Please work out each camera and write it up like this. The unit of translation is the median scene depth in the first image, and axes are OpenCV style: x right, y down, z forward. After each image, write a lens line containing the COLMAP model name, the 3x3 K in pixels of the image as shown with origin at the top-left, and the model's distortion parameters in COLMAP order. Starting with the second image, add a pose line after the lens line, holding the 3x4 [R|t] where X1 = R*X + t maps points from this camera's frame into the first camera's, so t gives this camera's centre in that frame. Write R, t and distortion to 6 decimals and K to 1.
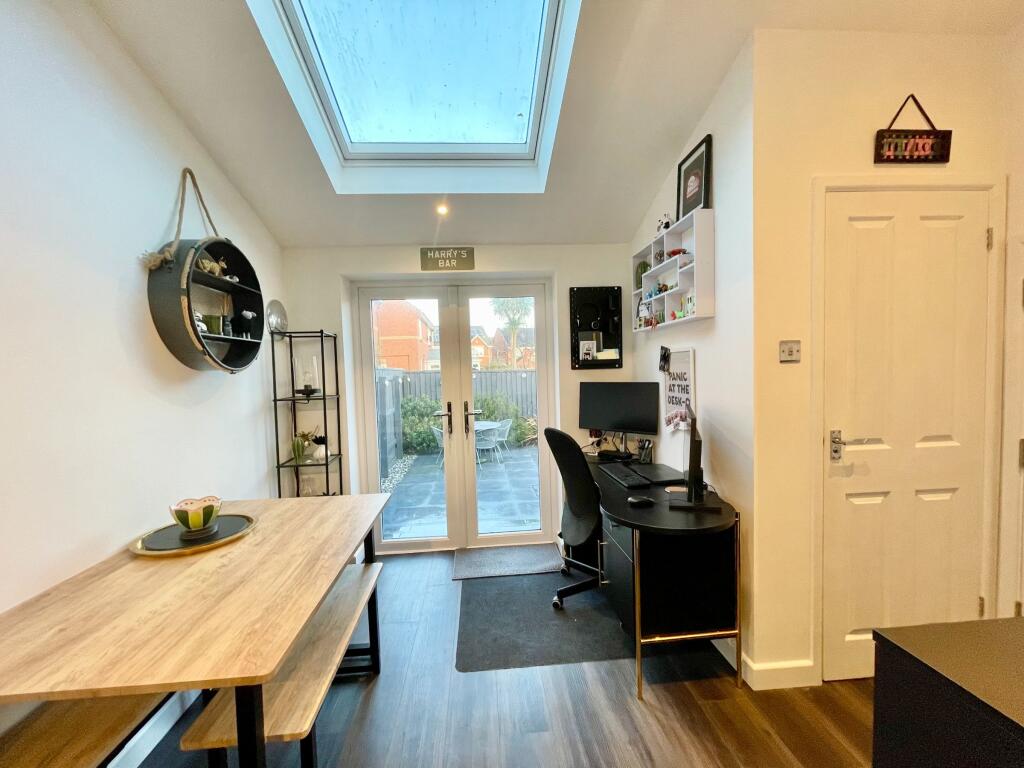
lens RADIAL K [[409.0, 0, 505.2], [0, 409.0, 389.7], [0, 0, 1]] dist [-0.010278, 0.001203]
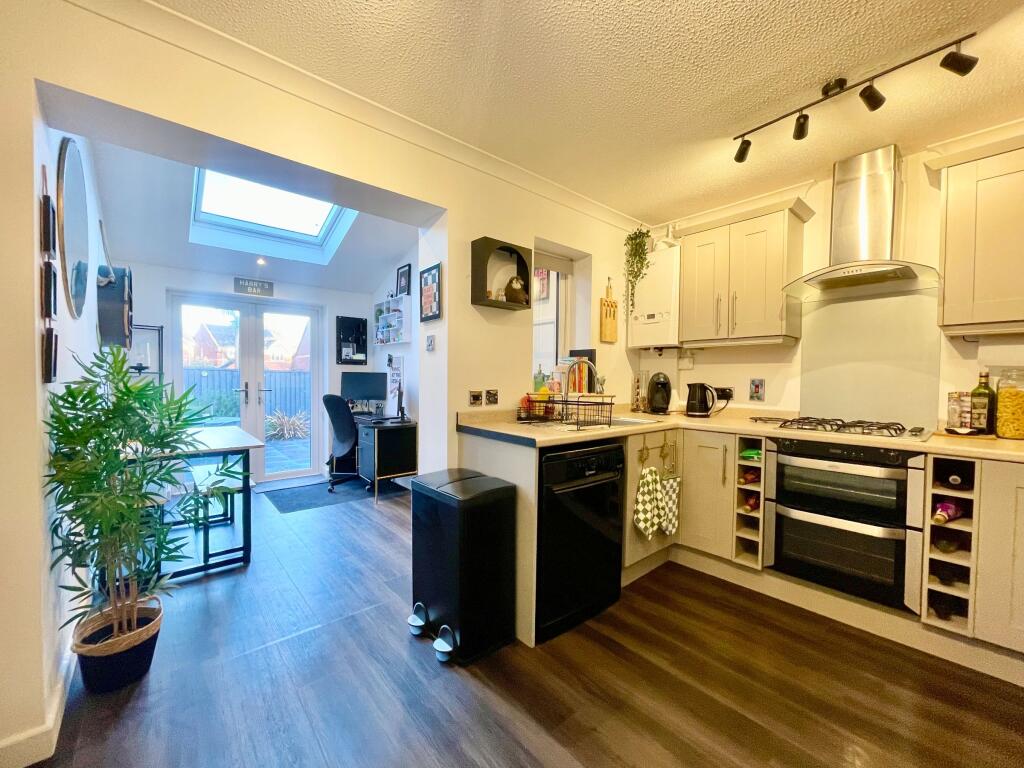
lens RADIAL K [[409.0, 0, 507.2], [0, 409.0, 388.6], [0, 0, 1]] dist [-0.010278, 0.001203]
pose [[0.803718, 0.024596, 0.594502, -0.309611], [-0.009161, 0.999538, -0.028968, 0.107401], [-0.594940, 0.017835, 0.803572, -0.880554]]
